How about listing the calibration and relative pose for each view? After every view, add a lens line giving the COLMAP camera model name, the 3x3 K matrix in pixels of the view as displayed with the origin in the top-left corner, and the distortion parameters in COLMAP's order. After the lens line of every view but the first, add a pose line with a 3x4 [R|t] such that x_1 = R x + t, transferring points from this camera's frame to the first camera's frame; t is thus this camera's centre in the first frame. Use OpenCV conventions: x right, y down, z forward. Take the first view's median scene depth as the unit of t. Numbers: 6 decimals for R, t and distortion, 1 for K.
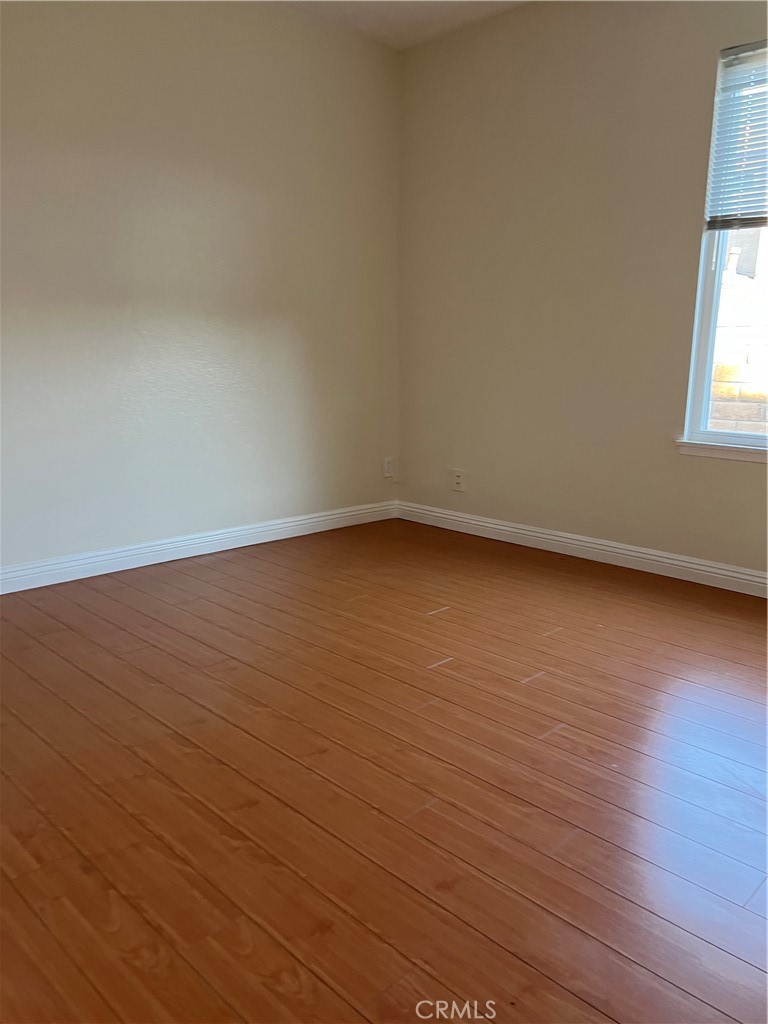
lens RADIAL K [[775.7, 0, 383.5], [0, 775.7, 514.1], [0, 0, 1]] dist [0.062176, -0.063992]
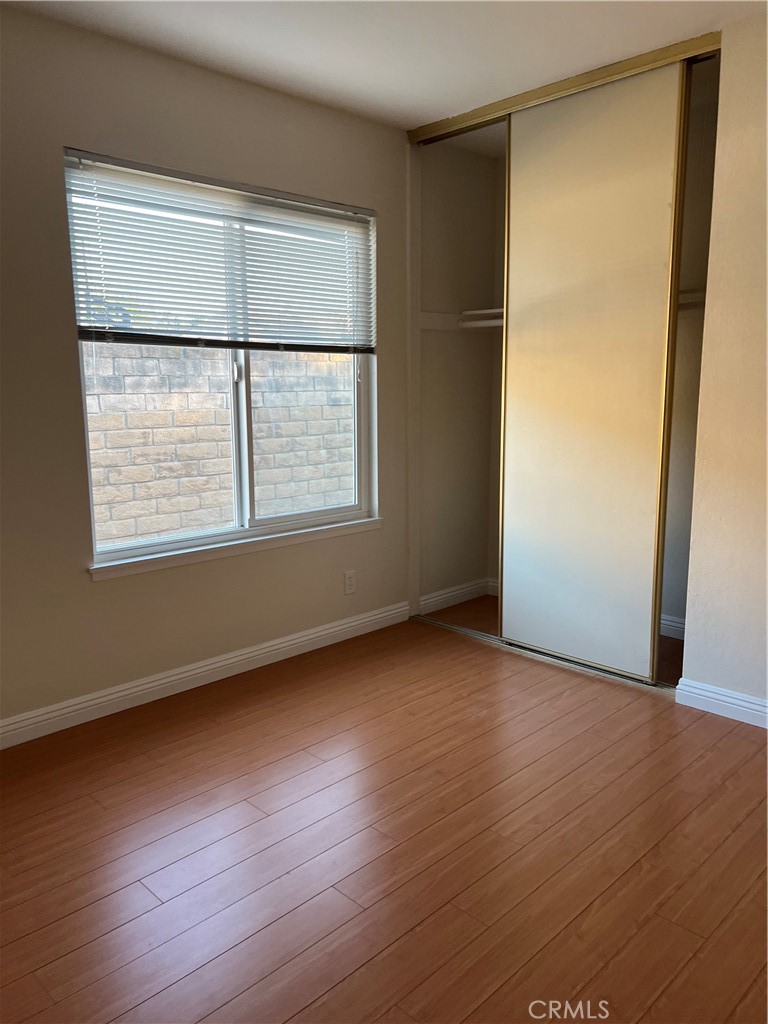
lens RADIAL K [[775.7, 0, 380.5], [0, 775.7, 511.9], [0, 0, 1]] dist [0.062176, -0.063992]
pose [[0.012860, -0.186431, 0.982384, -0.692095], [0.213440, 0.960333, 0.179452, -0.352289], [-0.976871, 0.207373, 0.052142, 0.889745]]
